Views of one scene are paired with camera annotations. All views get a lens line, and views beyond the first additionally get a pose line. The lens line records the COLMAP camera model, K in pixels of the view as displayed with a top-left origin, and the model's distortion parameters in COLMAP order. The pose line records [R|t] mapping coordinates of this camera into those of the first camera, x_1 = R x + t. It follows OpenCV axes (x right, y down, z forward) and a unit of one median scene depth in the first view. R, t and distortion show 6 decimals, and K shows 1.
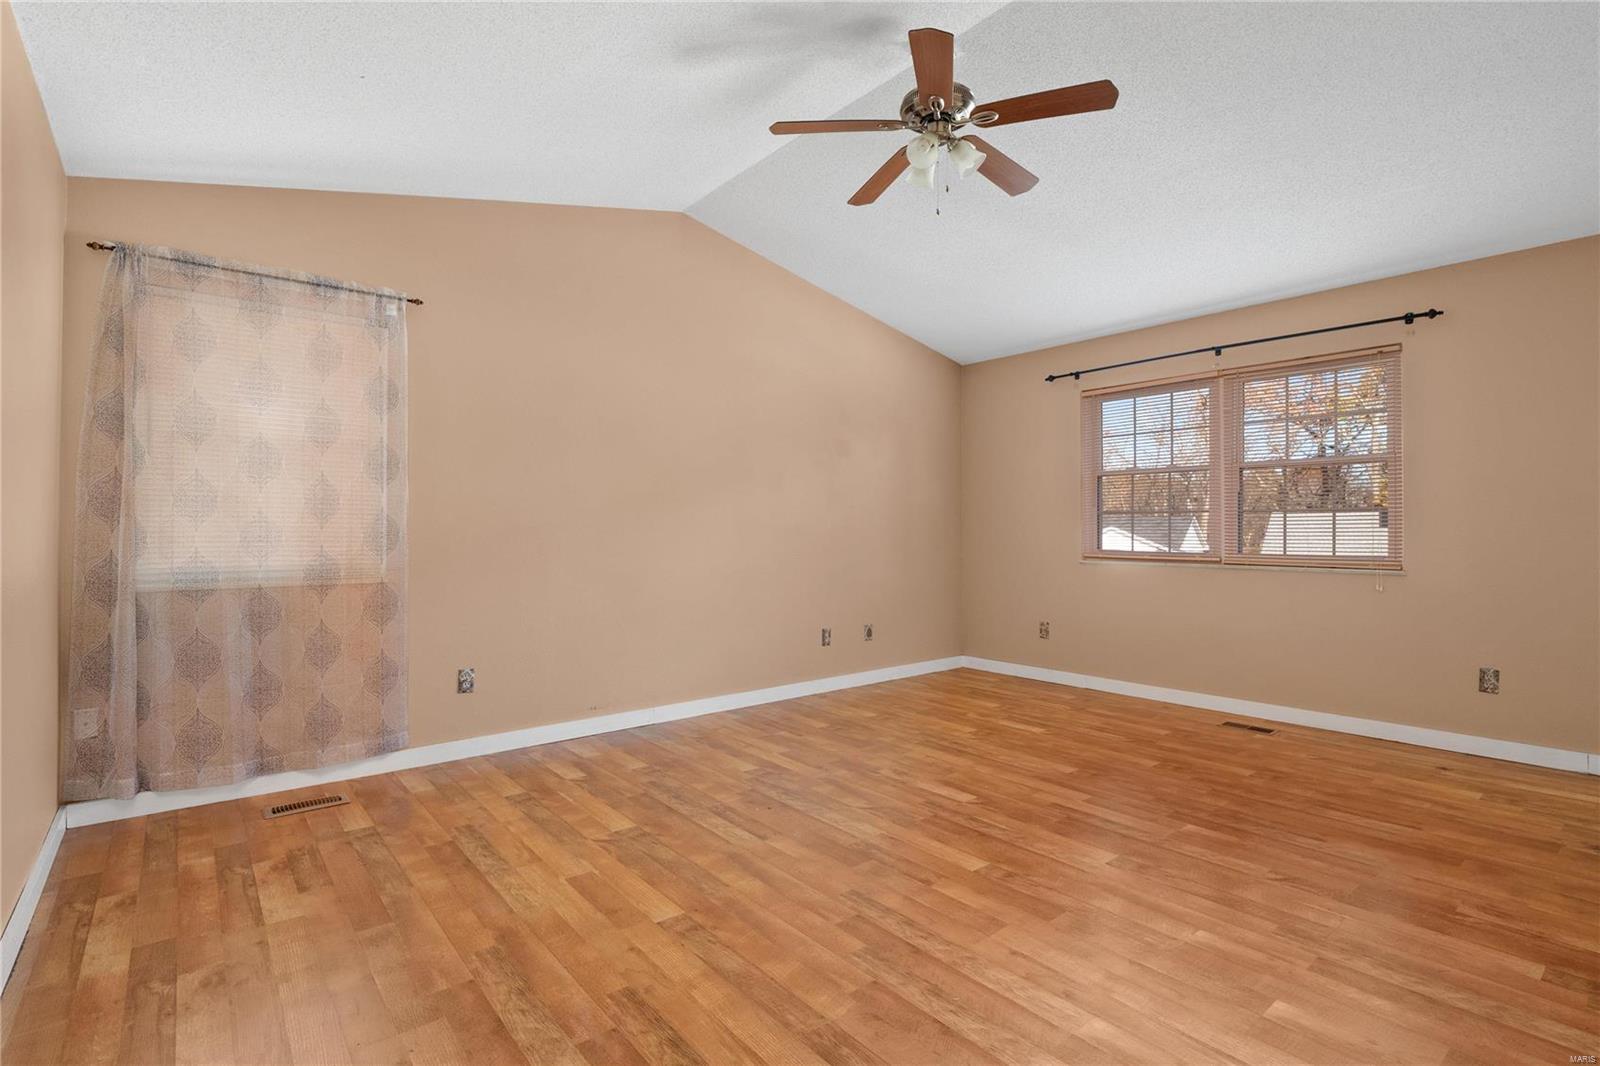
lens RADIAL K [[753.0, 0, 800.5], [0, 753.0, 536.4], [0, 0, 1]] dist [0.001561, -0.003927]
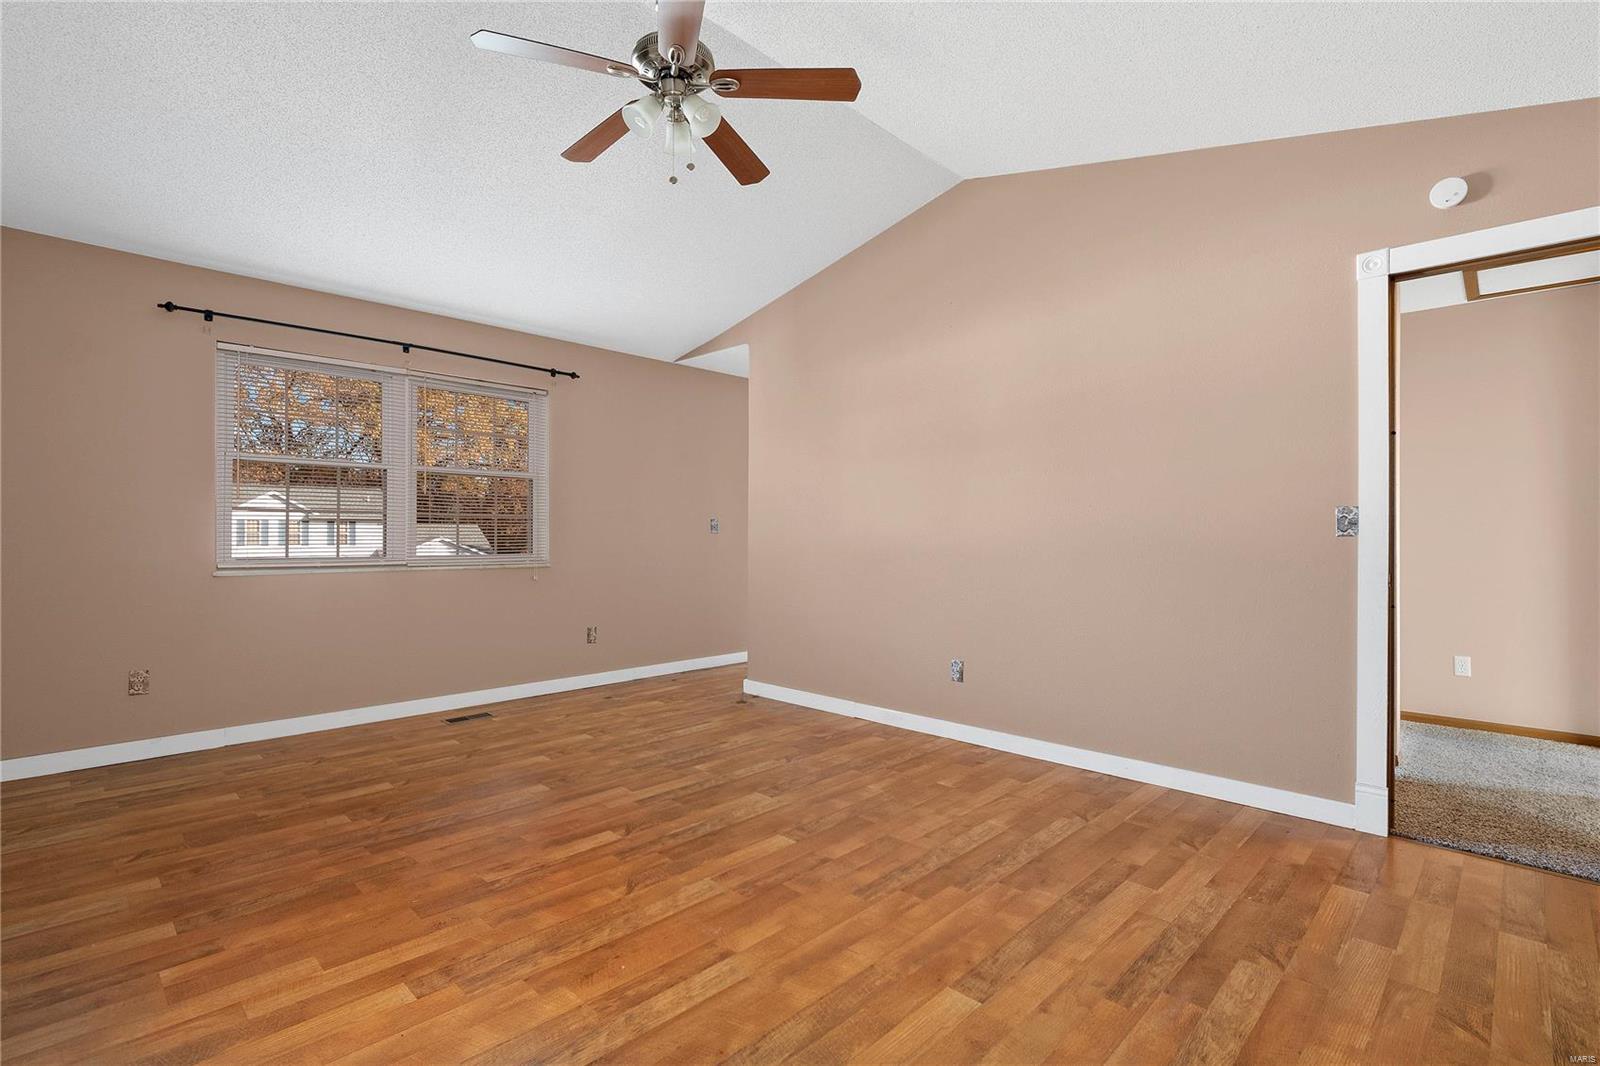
lens RADIAL K [[753.0, 0, 791.4], [0, 753.0, 531.9], [0, 0, 1]] dist [0.001561, -0.003927]
pose [[-0.105685, 0.001793, 0.994398, -0.750133], [0.006642, 0.999977, -0.001097, -0.005629], [-0.994377, 0.006489, -0.105694, 0.974304]]
